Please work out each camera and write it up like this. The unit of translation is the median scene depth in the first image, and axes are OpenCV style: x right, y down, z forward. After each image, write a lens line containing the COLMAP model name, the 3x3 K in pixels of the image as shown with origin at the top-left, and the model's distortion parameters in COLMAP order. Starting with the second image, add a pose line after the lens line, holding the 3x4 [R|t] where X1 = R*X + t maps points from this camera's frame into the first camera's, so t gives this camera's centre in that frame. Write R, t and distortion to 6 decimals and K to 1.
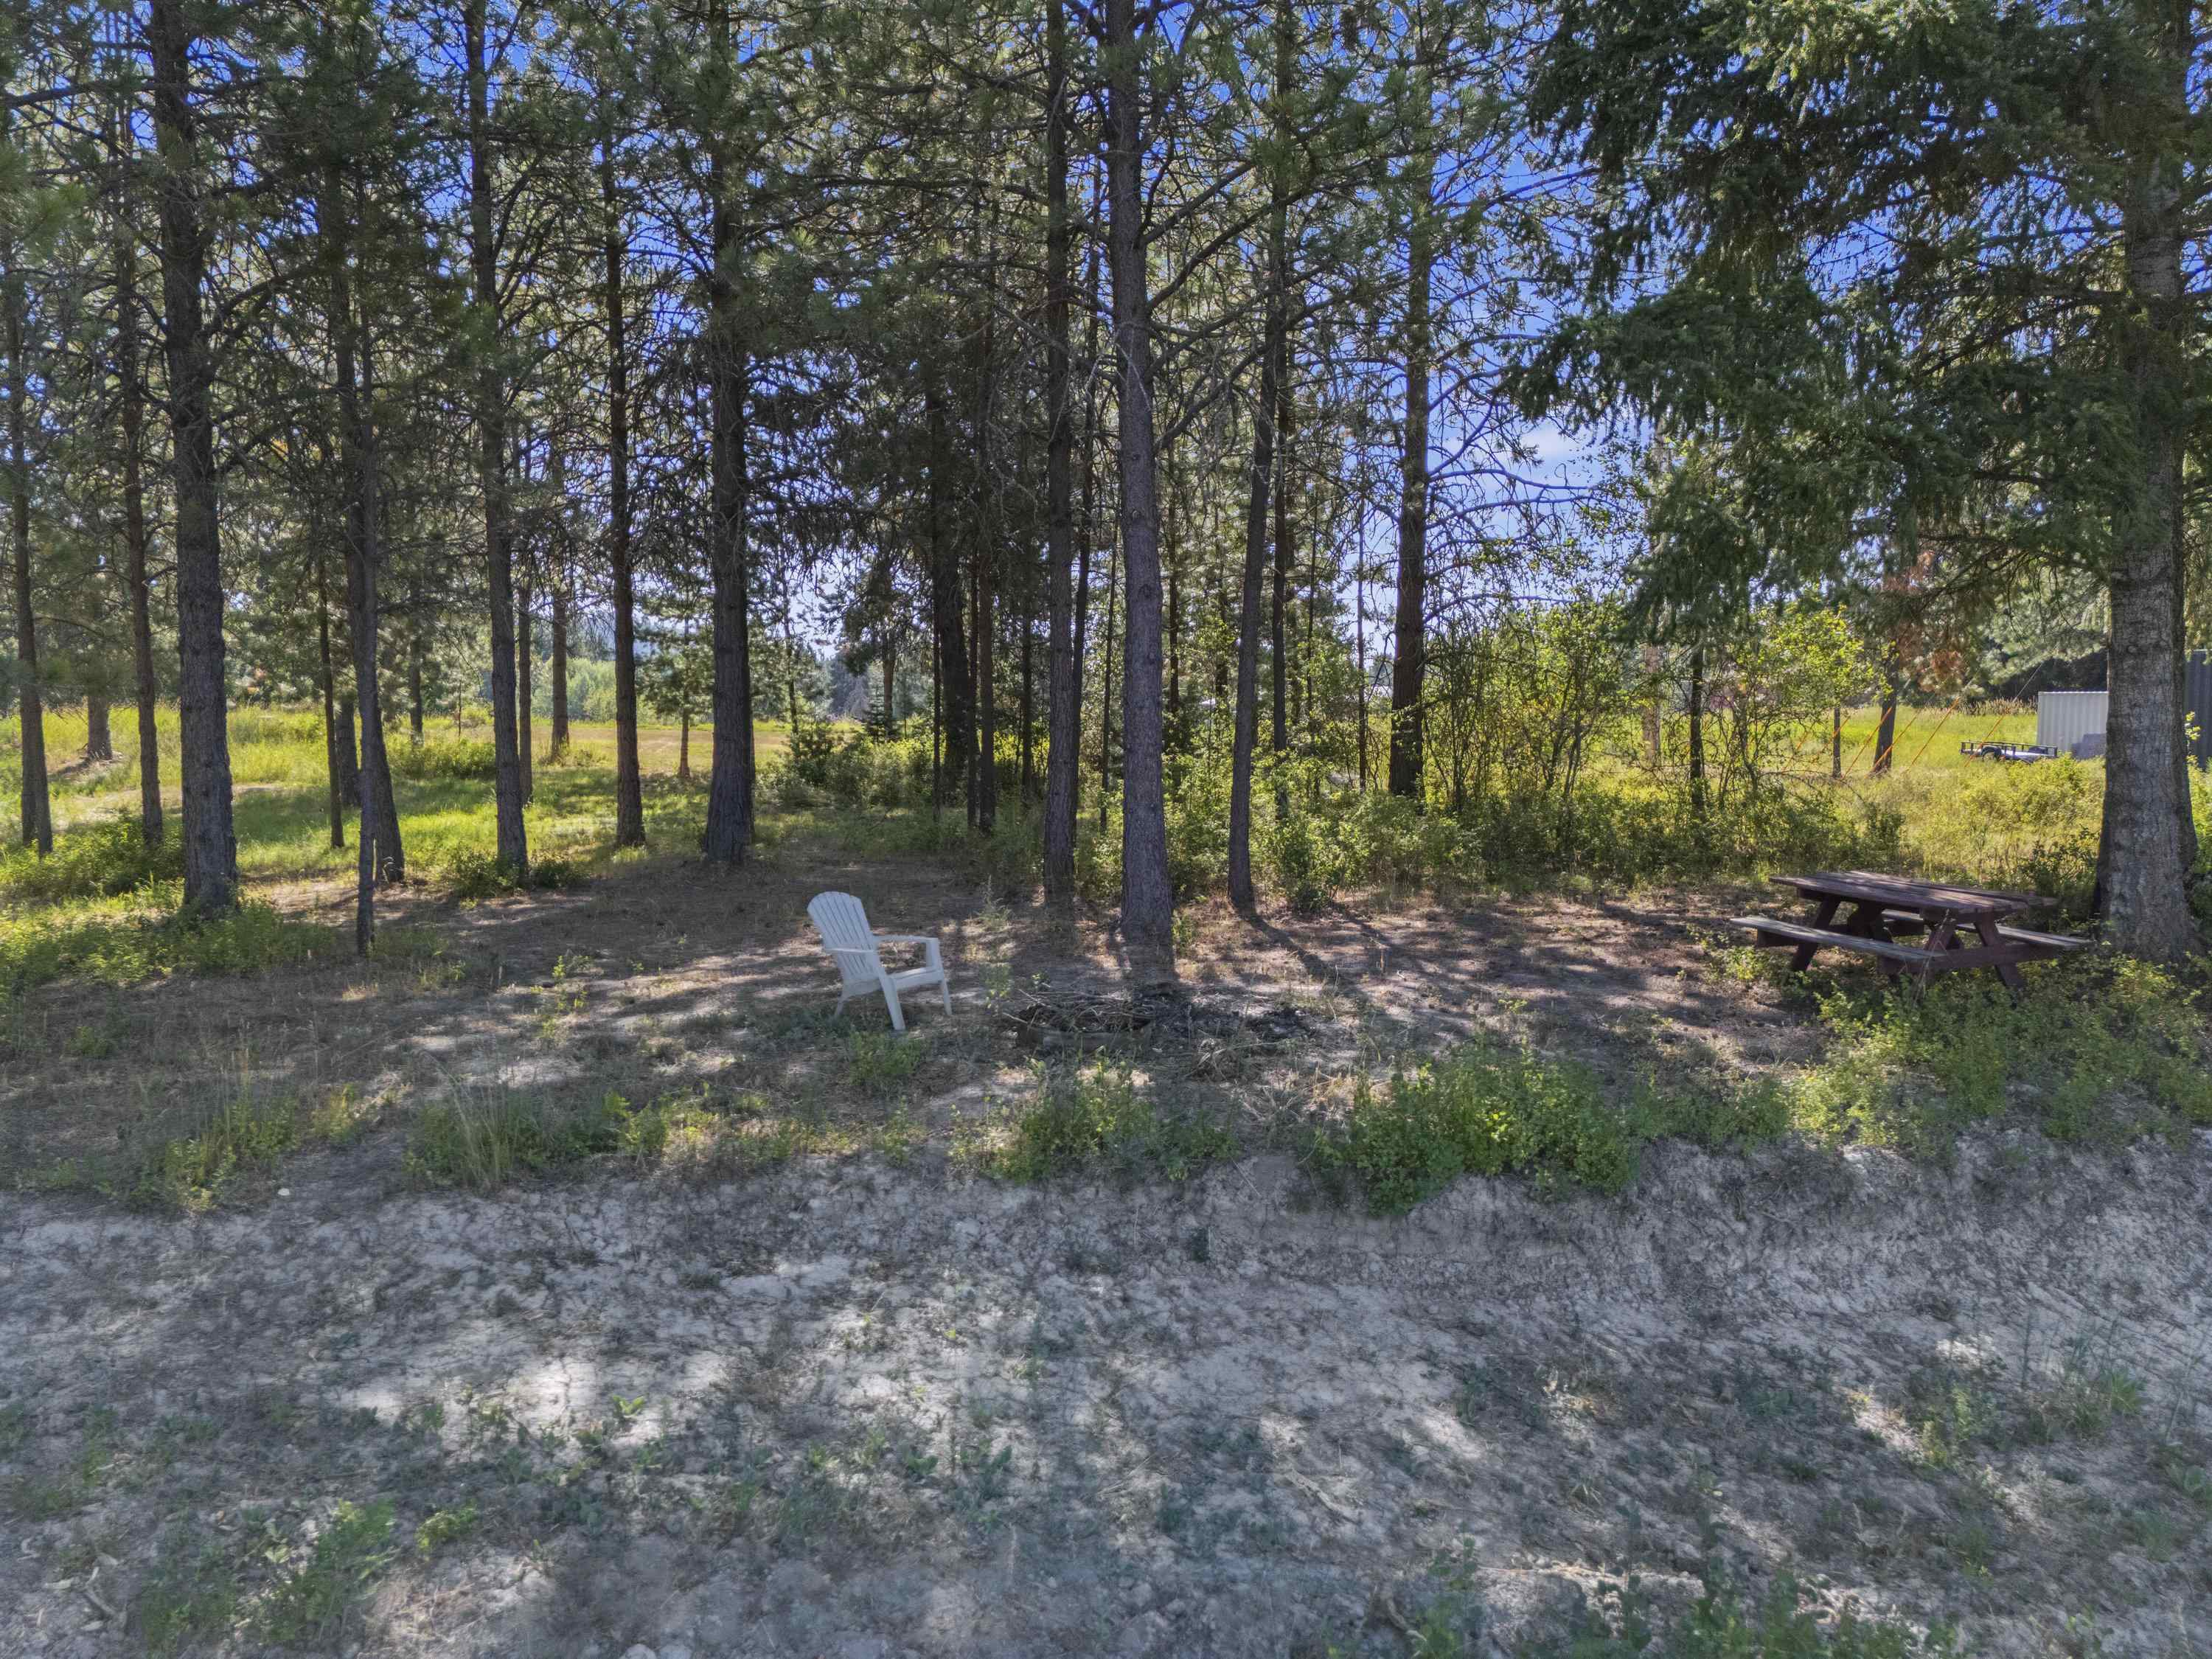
lens RADIAL K [[1565.2, 0, 1103.7], [0, 1565.2, 839.7], [0, 0, 1]] dist [0.056944, -0.062814]
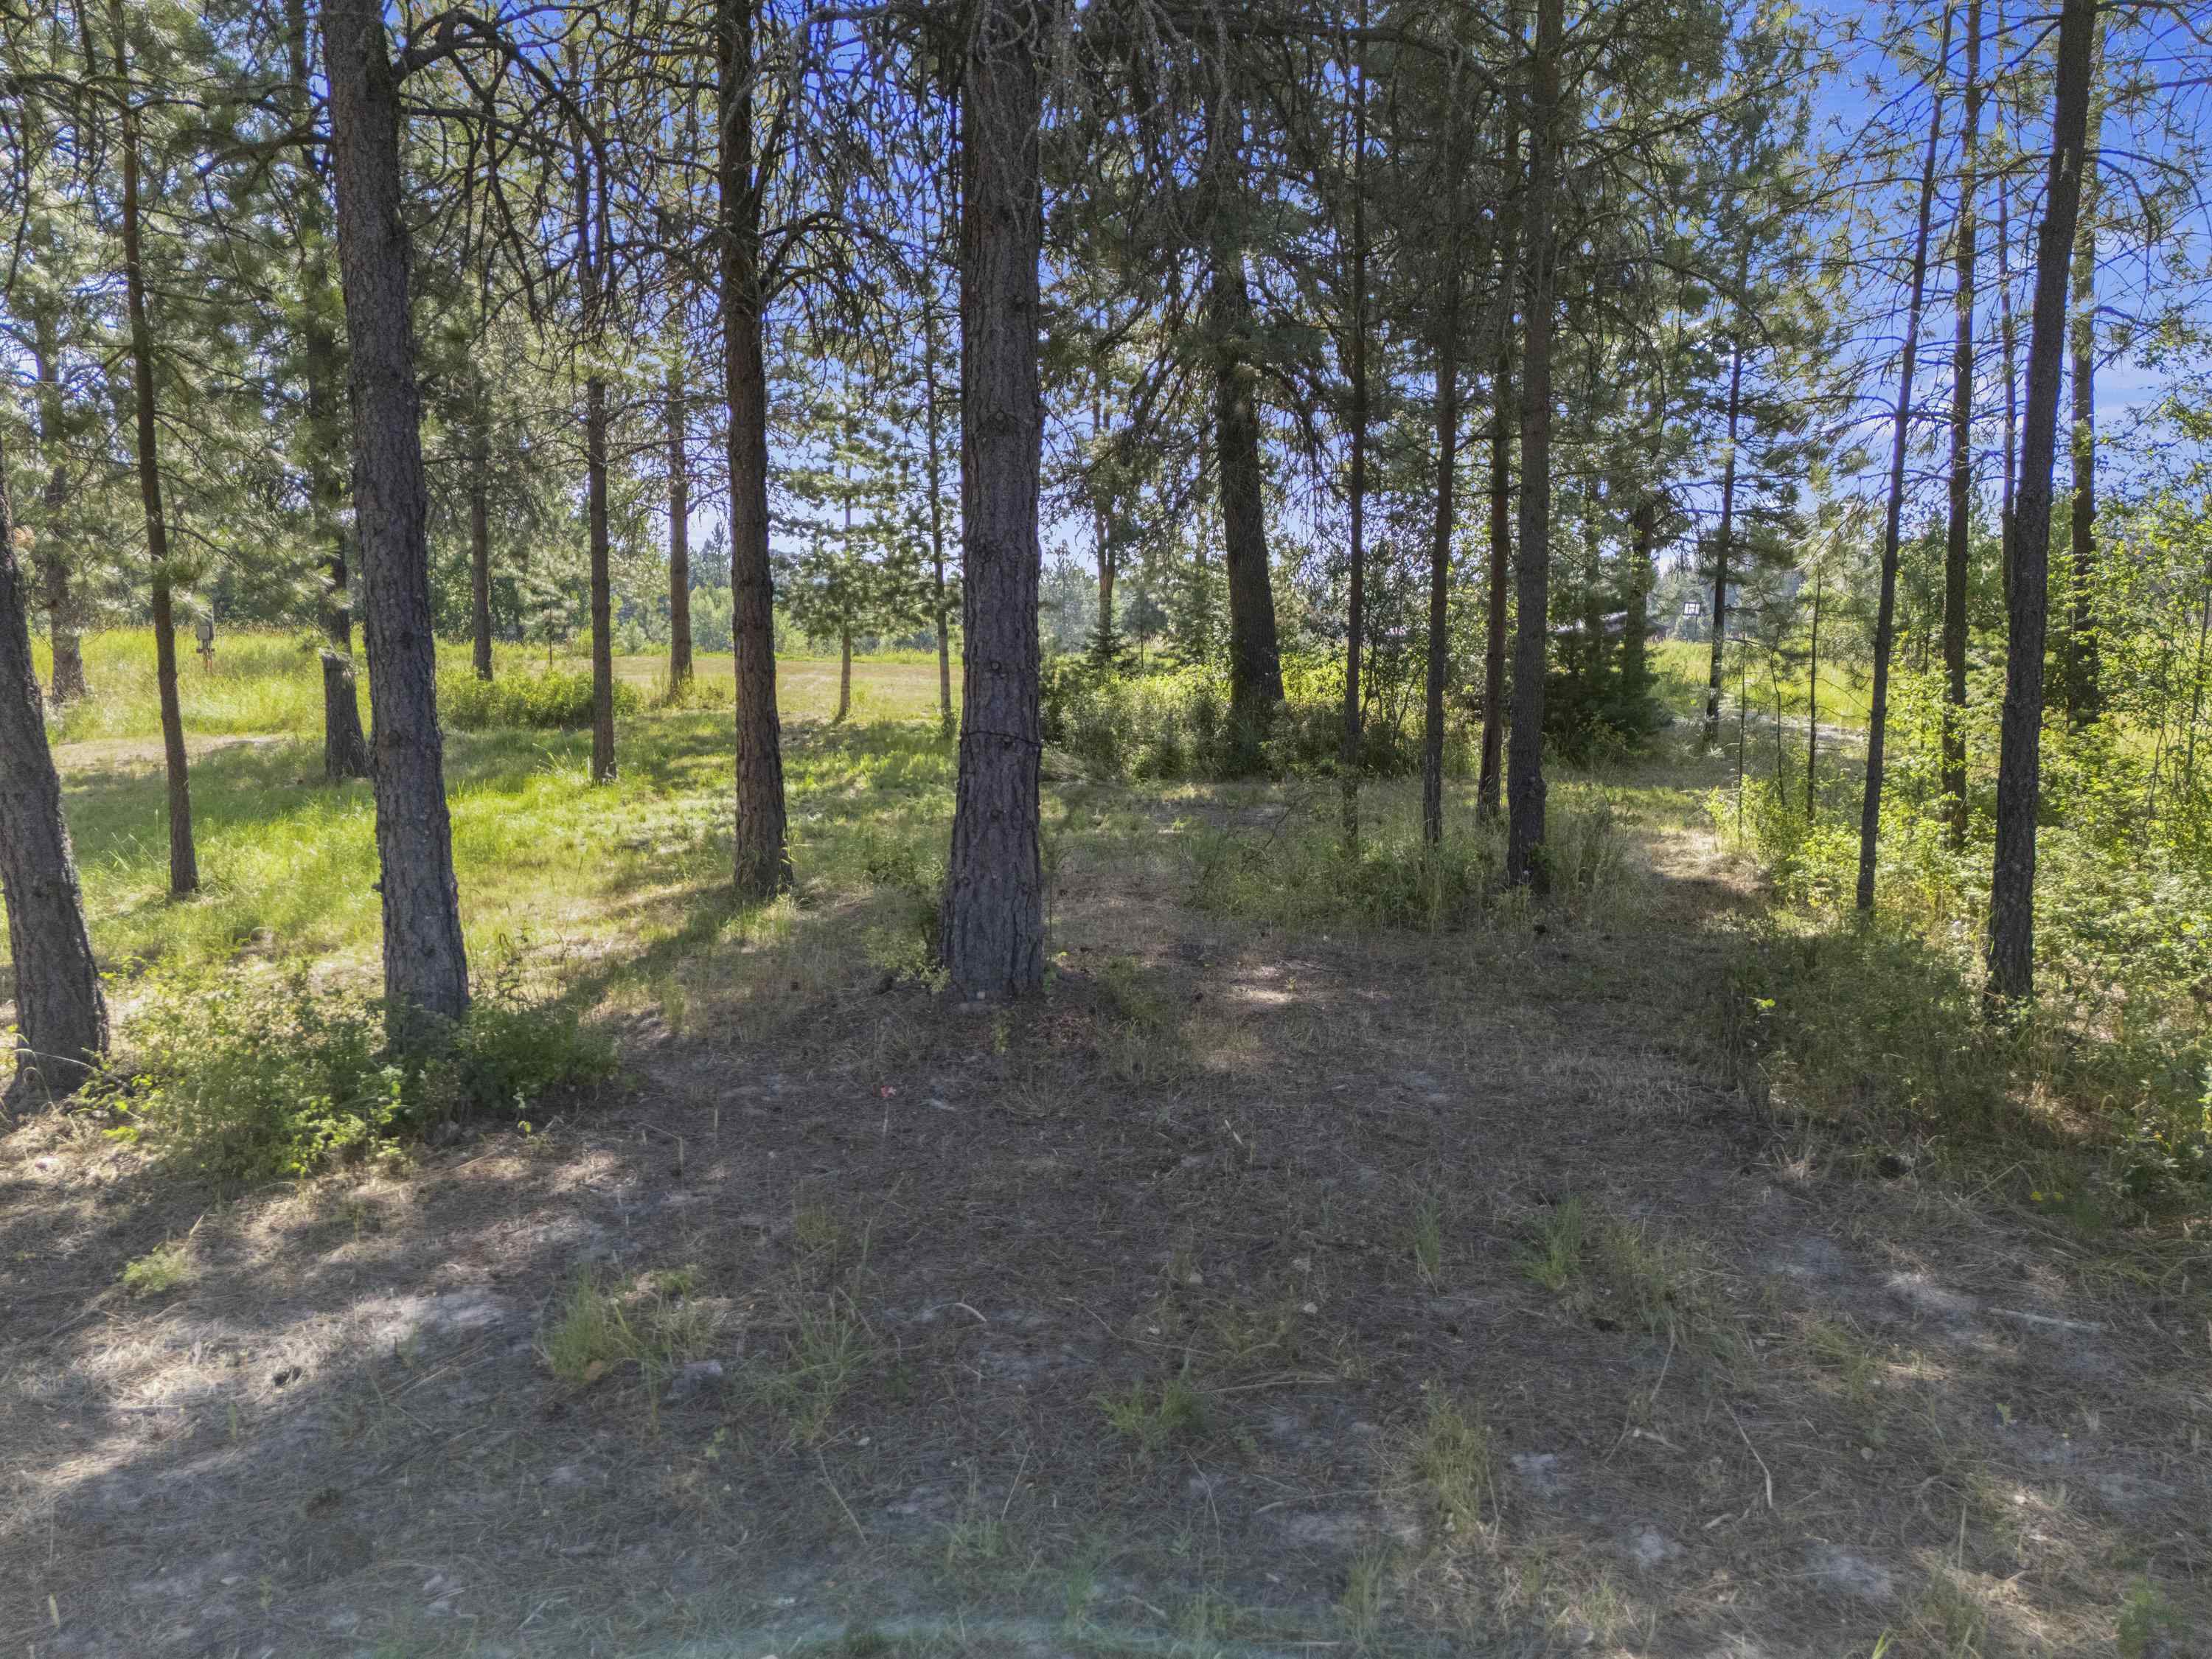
lens RADIAL K [[1565.2, 0, 1105.9], [0, 1565.2, 824.0], [0, 0, 1]] dist [0.056944, -0.062814]
pose [[0.996290, 0.011415, -0.085305, -0.092370], [-0.008851, 0.999499, 0.030375, -0.019236], [0.085609, -0.029507, 0.995892, 0.316819]]
